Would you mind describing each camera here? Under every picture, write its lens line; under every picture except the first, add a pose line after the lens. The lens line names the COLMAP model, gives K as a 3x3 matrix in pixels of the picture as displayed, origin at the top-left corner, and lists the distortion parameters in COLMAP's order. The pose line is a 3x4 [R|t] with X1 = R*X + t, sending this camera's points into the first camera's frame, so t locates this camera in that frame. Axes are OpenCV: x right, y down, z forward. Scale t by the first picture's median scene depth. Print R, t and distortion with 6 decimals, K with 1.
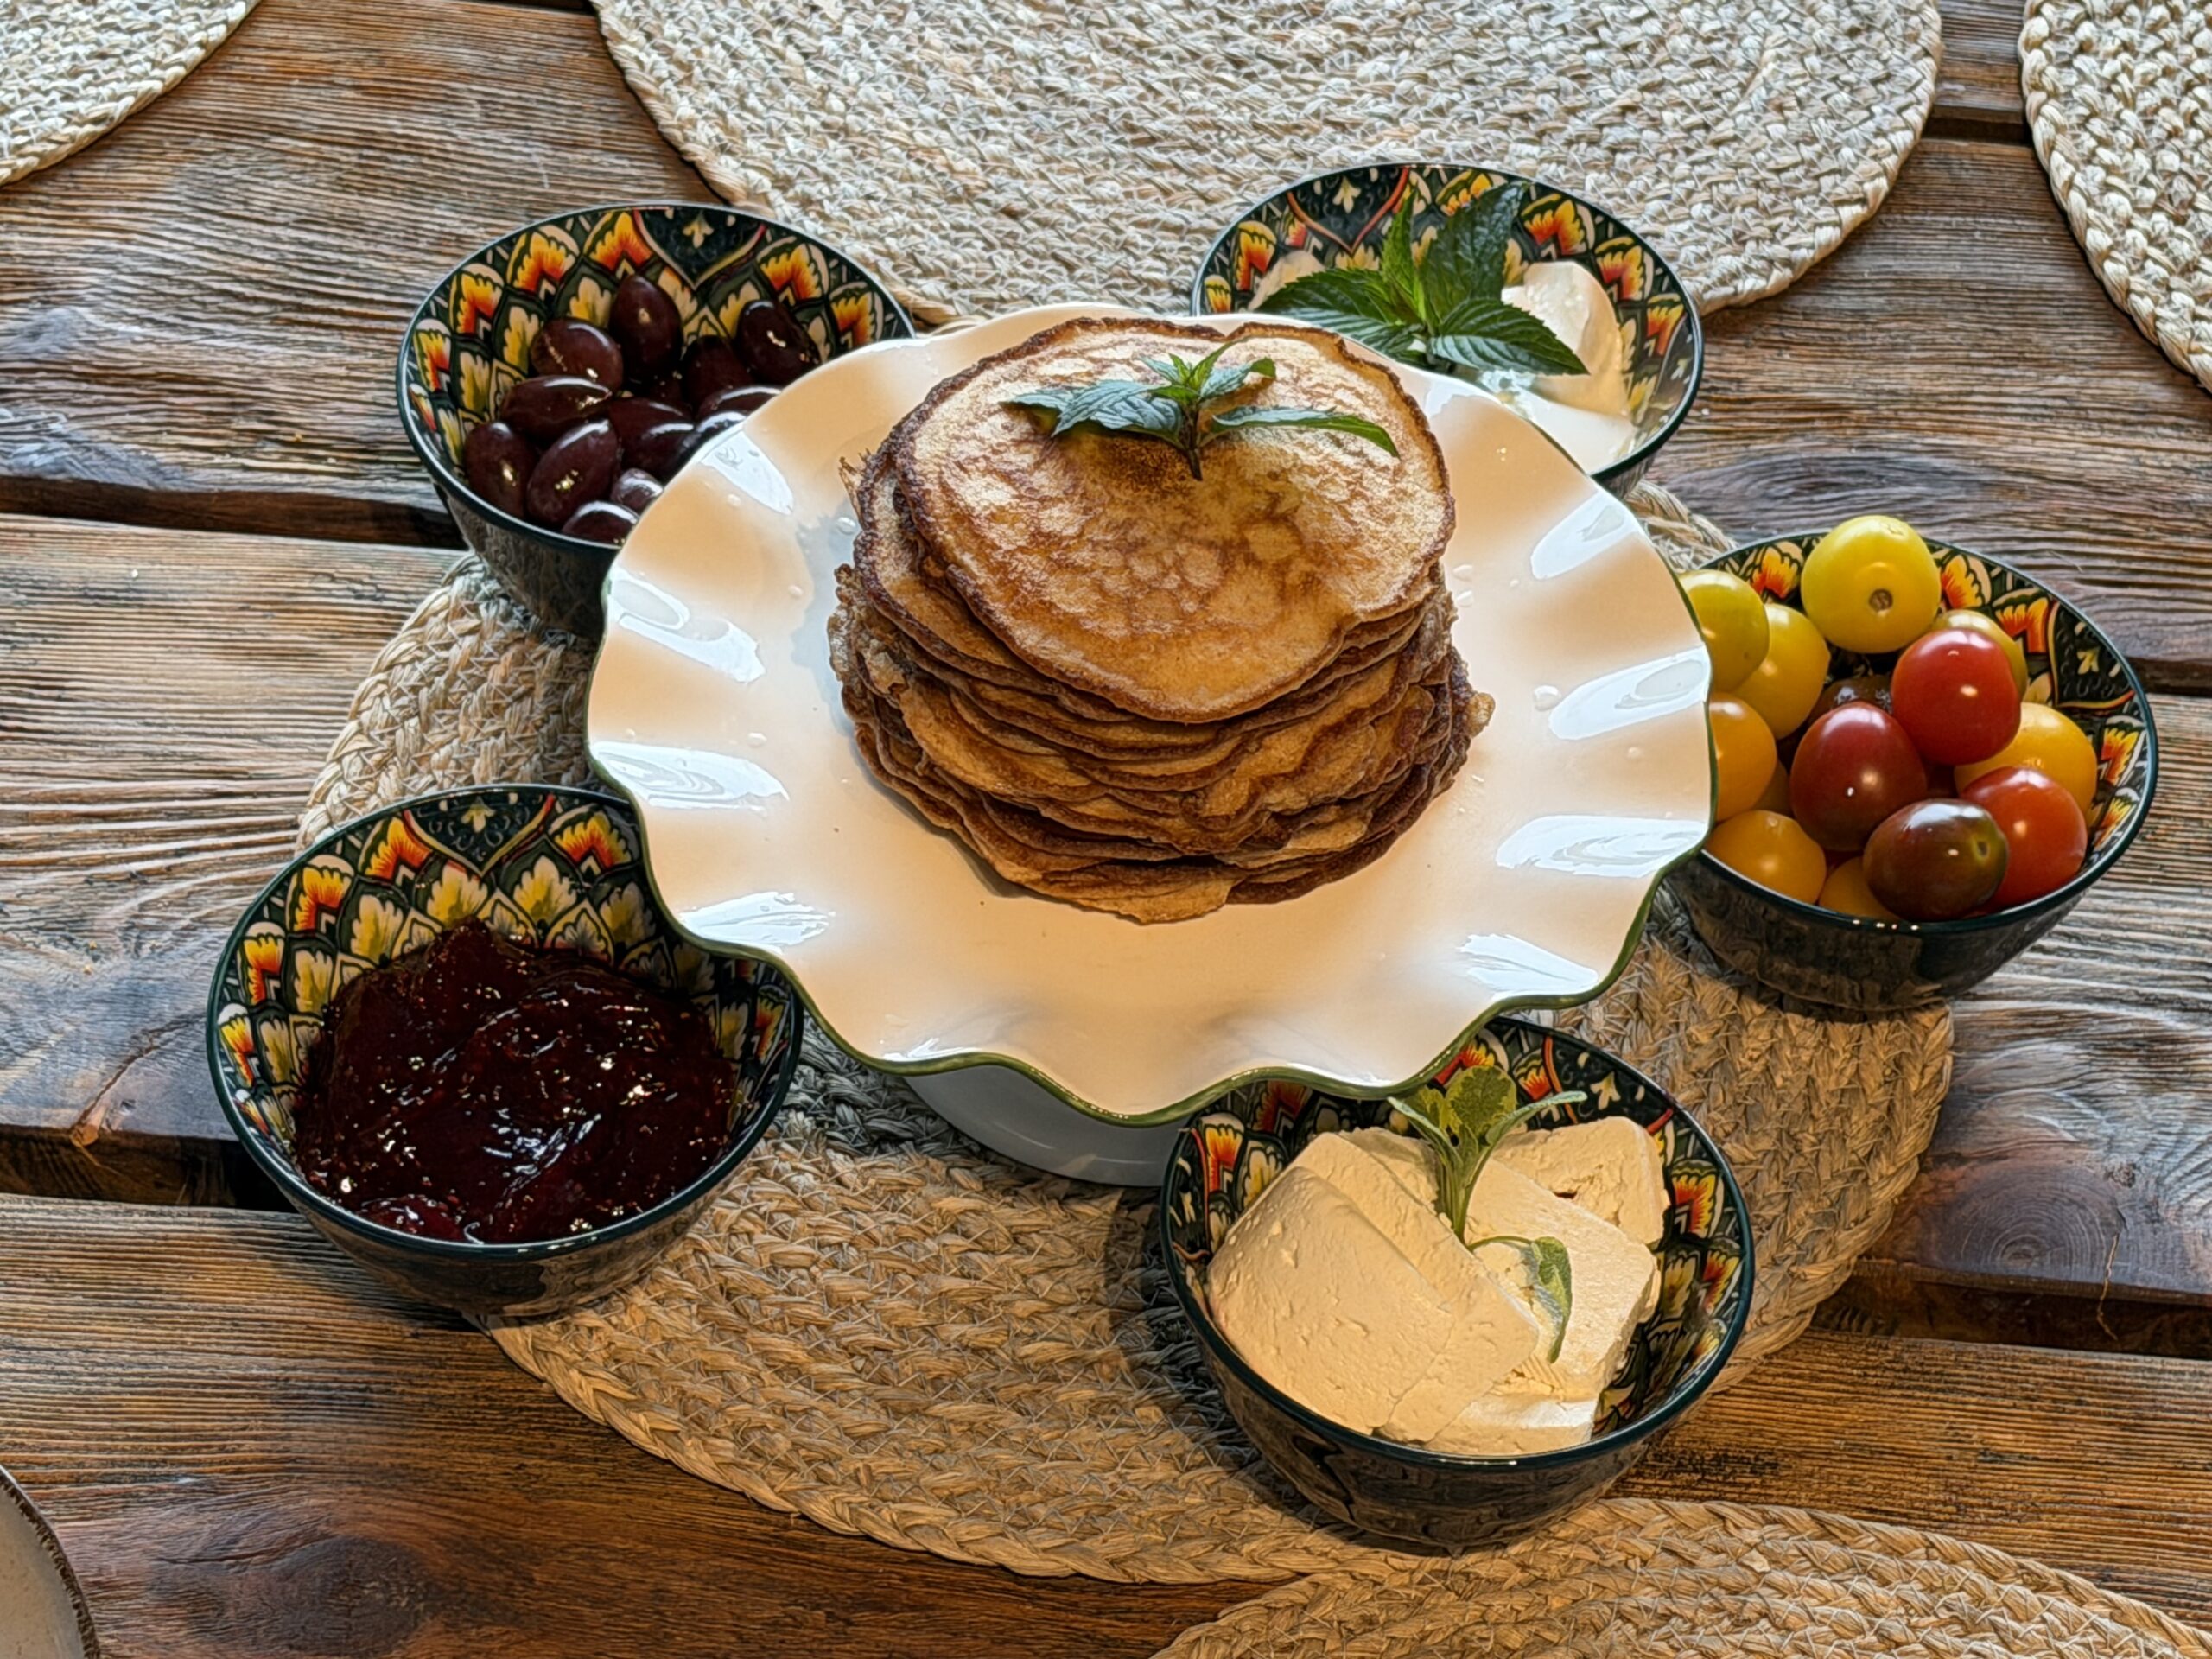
lens RADIAL K [[5552.7, 0, 1096.5], [0, 5552.7, 820.5], [0, 0, 1]] dist [0.076050, 0.000000]
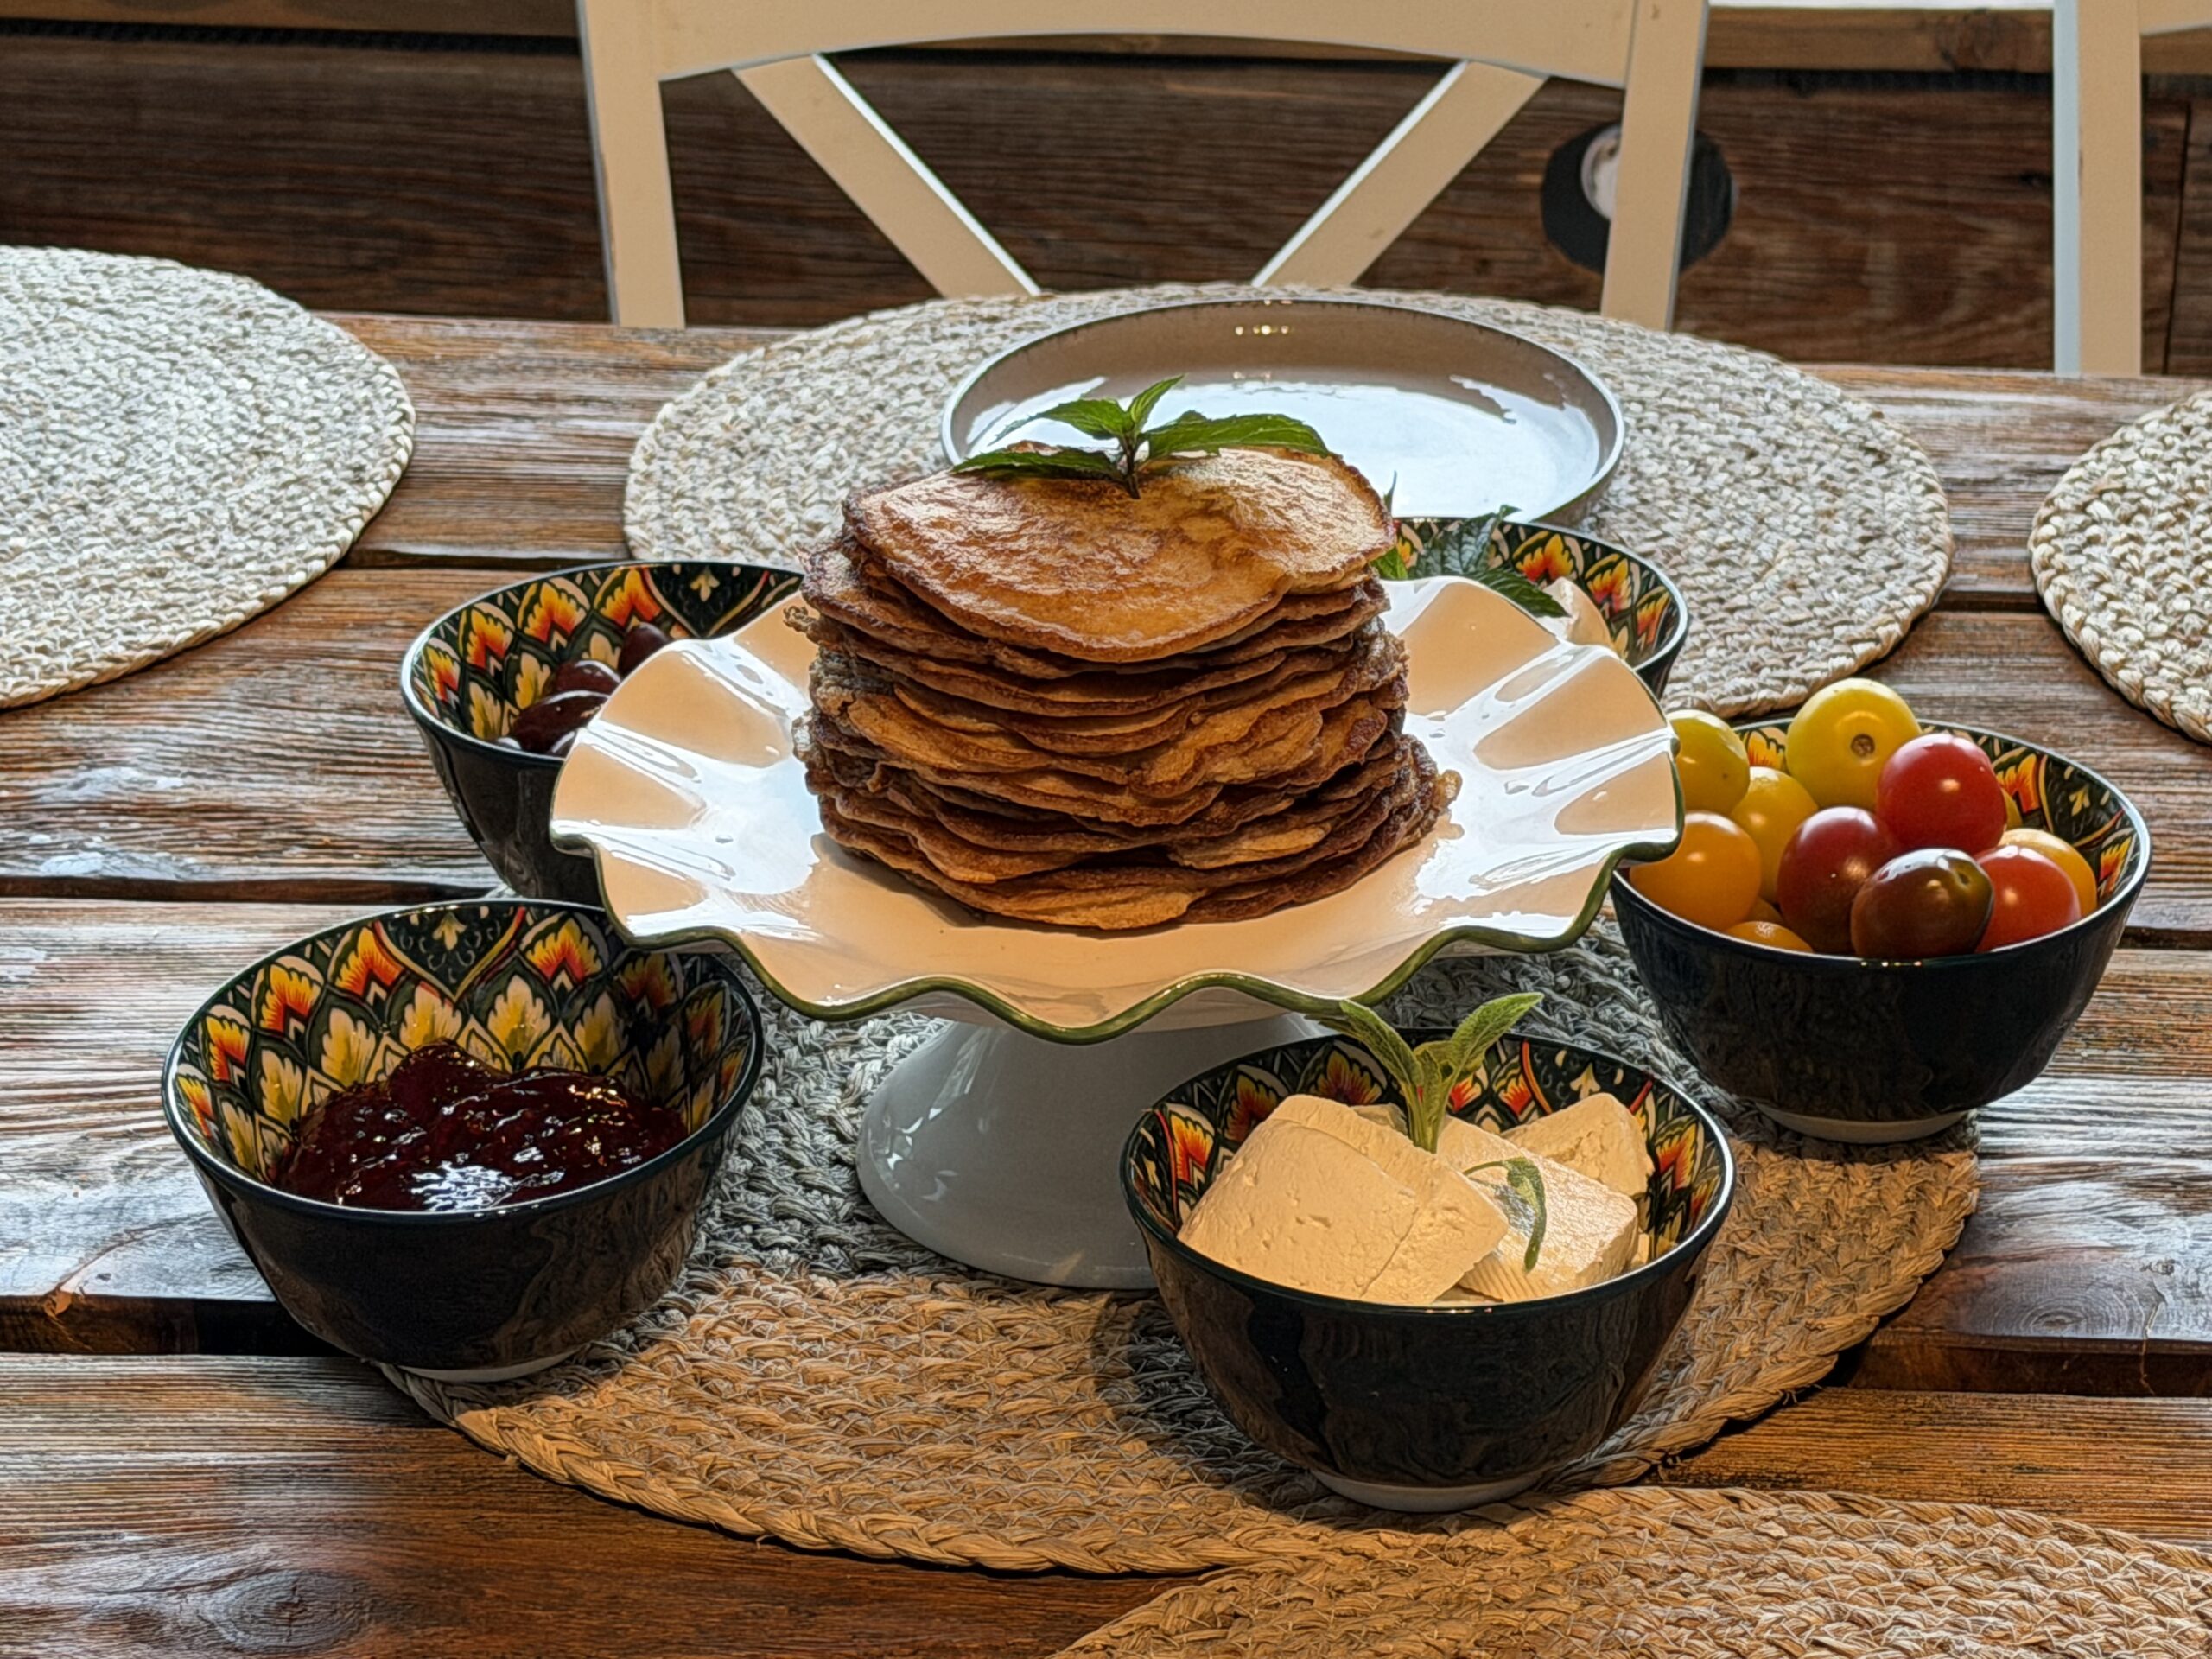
lens RADIAL K [[5552.7, 0, 1114.8], [0, 5552.7, 817.9], [0, 0, 1]] dist [0.076050, 0.000000]
pose [[0.997178, -0.057114, -0.048723, 0.056837], [0.036434, 0.935627, -0.351105, 0.328659], [0.065640, 0.348339, 0.935067, 0.064355]]
